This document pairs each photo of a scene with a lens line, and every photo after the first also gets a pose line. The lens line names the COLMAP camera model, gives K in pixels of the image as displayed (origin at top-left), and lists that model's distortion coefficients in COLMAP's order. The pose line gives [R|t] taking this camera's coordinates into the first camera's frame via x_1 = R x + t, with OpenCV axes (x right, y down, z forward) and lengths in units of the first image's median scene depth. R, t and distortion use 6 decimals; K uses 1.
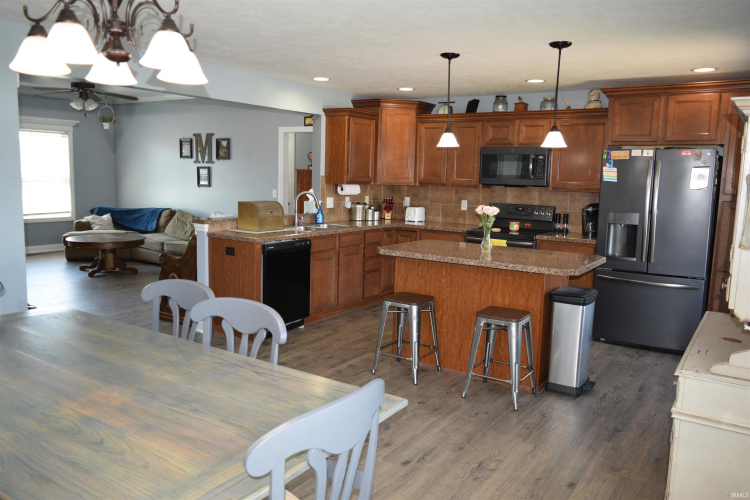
lens RADIAL K [[583.6, 0, 375.0], [0, 583.6, 250.0], [0, 0, 1]] dist [-0.018729, 0.010436]
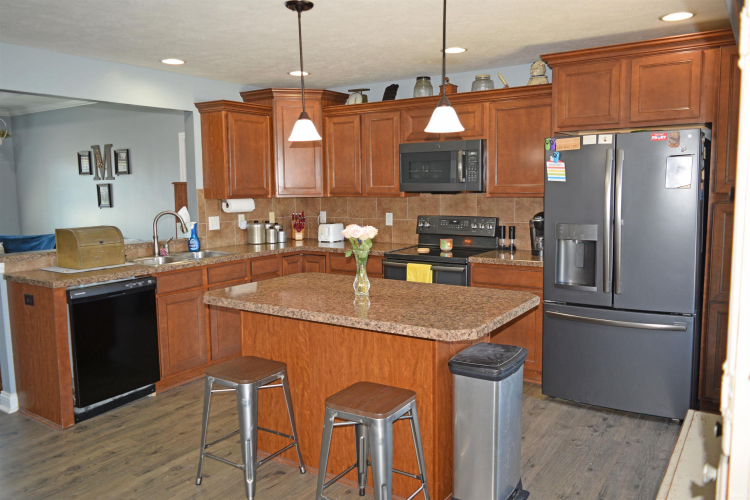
lens RADIAL K [[583.6, 0, 375.0], [0, 583.6, 250.0], [0, 0, 1]] dist [-0.018729, 0.010436]
pose [[0.999203, -0.039916, 0.000276, 0.167231], [0.039915, 0.999055, -0.017213, -0.028246], [0.000412, 0.017211, 0.999852, 0.267315]]
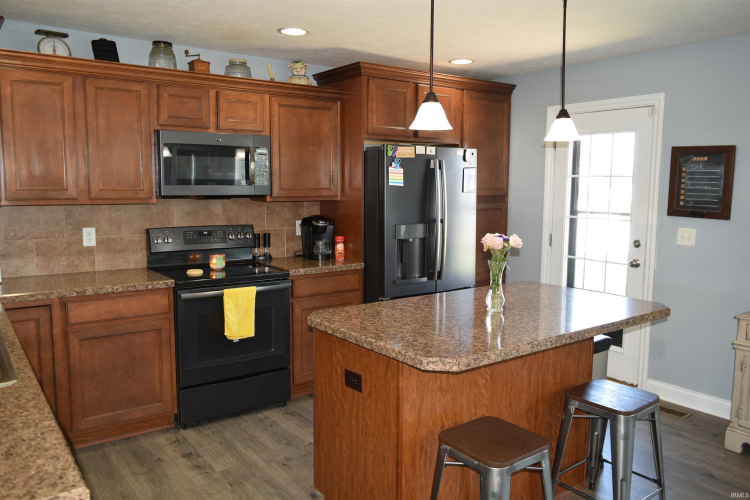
lens RADIAL K [[583.6, 0, 375.0], [0, 583.6, 250.0], [0, 0, 1]] dist [-0.018729, 0.010436]
pose [[0.331048, -0.130950, 0.934484, -0.325537], [0.124520, 0.987726, 0.094298, -0.104962], [-0.935362, 0.085144, 0.343290, 0.729523]]
